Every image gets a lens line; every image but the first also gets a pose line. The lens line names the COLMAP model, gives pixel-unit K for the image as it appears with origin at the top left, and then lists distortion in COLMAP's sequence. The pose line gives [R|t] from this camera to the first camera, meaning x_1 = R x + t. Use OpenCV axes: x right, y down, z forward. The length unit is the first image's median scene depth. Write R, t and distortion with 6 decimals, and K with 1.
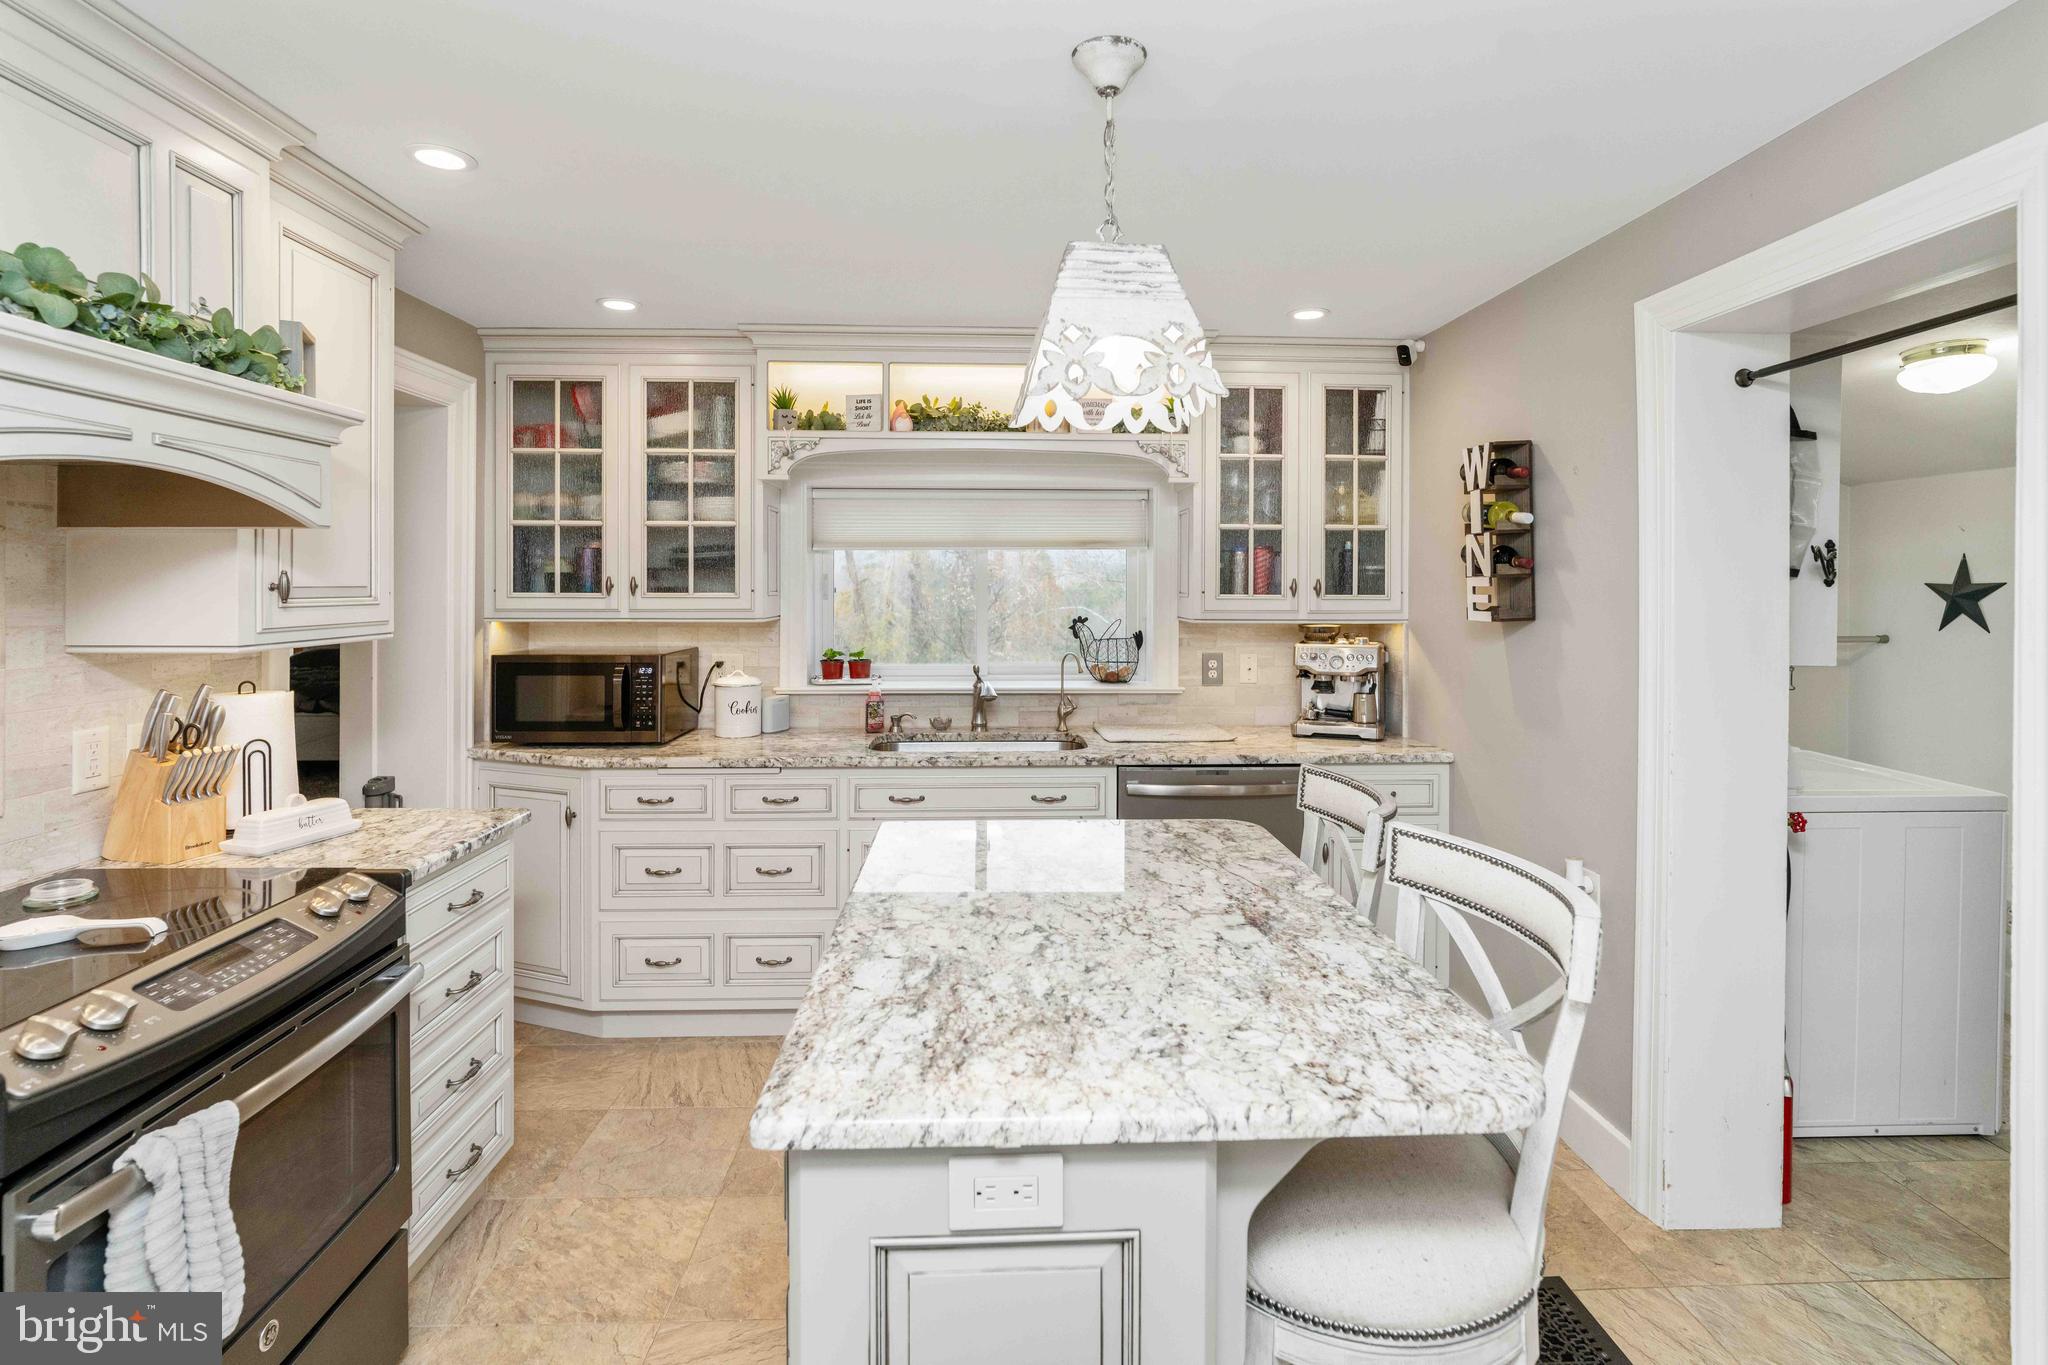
lens RADIAL K [[1012.8, 0, 1090.8], [0, 1012.8, 586.8], [0, 0, 1]] dist [-0.000830, 0.000317]
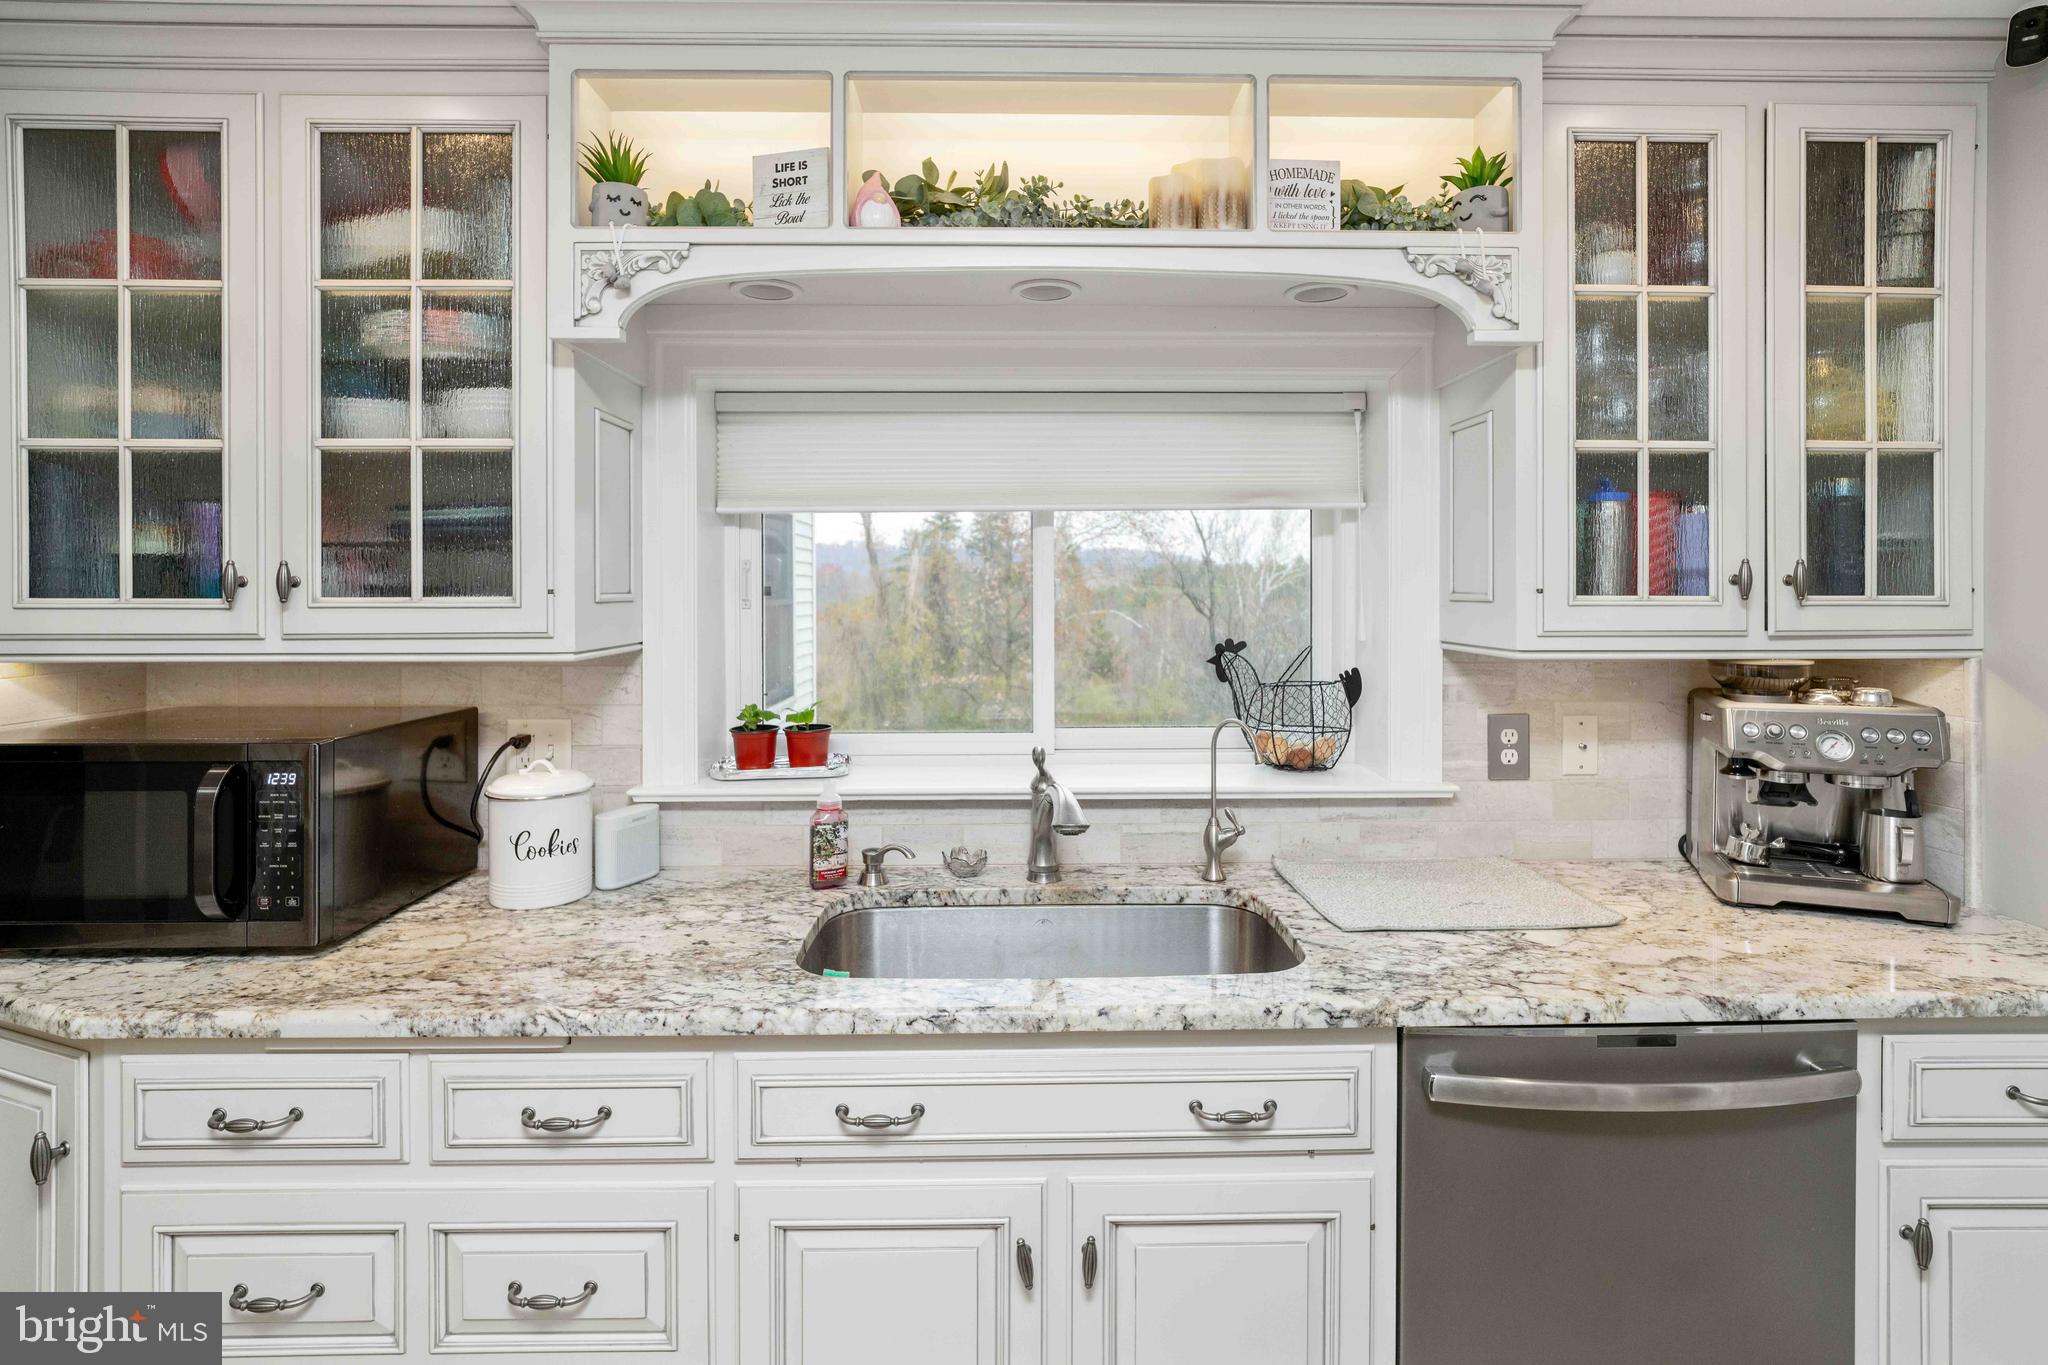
lens RADIAL K [[998.5, 0, 1012.0], [0, 998.5, 585.8], [0, 0, 1]] dist [-0.014029, 0.001942]
pose [[0.994657, -0.005936, -0.103063, -0.085992], [0.005472, 0.999974, -0.004784, 0.004243], [0.103088, 0.004194, 0.994663, 0.595043]]
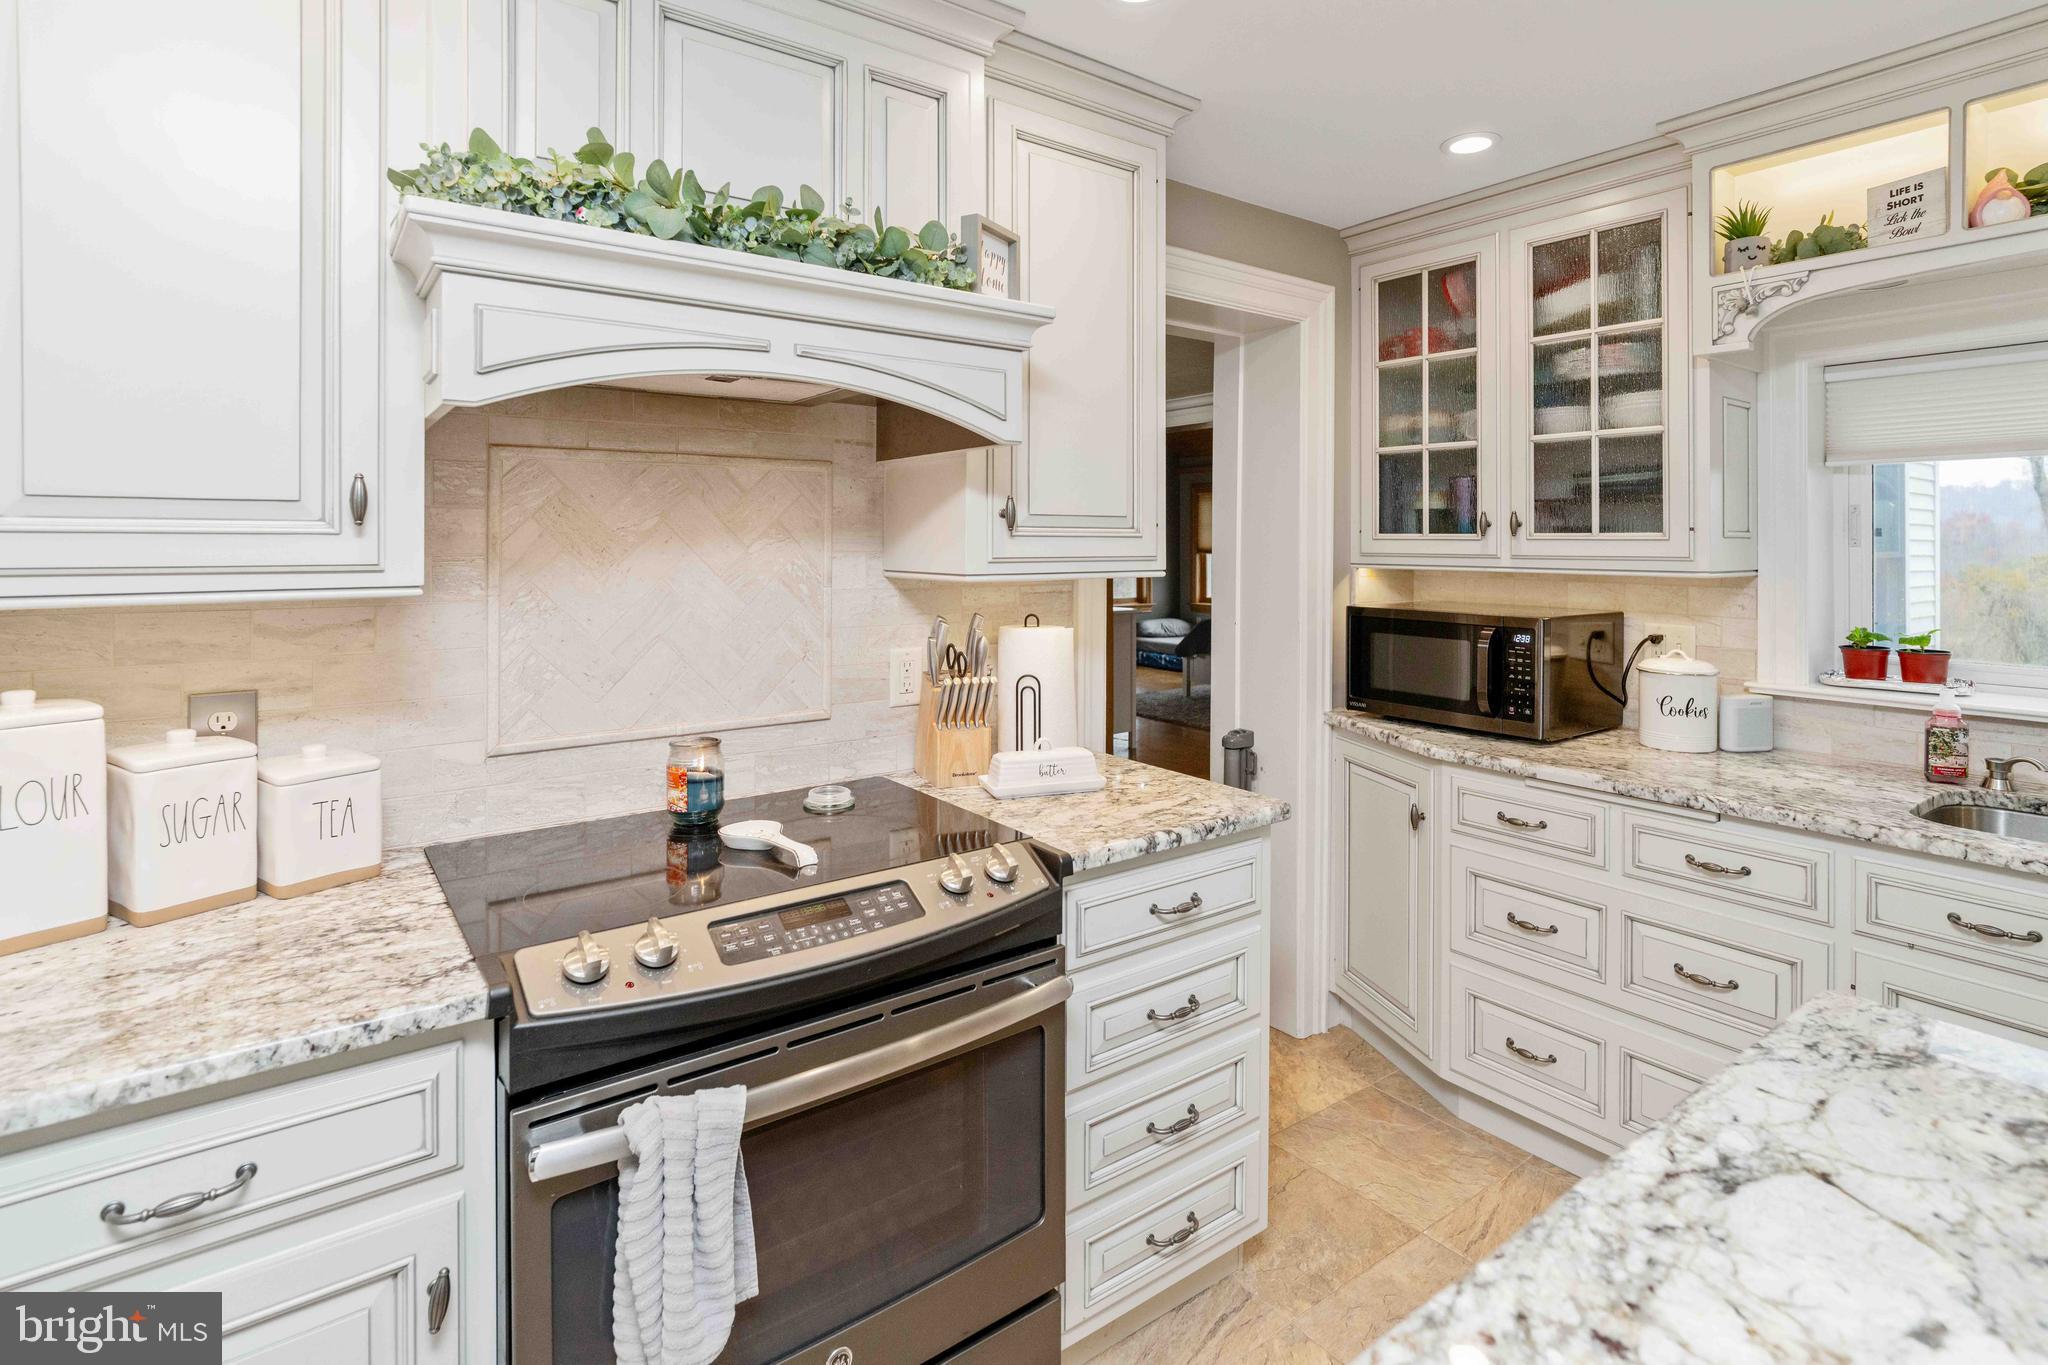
lens RADIAL K [[1031.0, 0, 1020.5], [0, 1031.0, 537.3], [0, 0, 1]] dist [-0.018774, 0.012363]
pose [[0.514058, -0.005360, -0.857739, 0.010089], [-0.004730, 0.999948, -0.009084, 0.017329], [0.857742, 0.008727, 0.514006, 0.298379]]
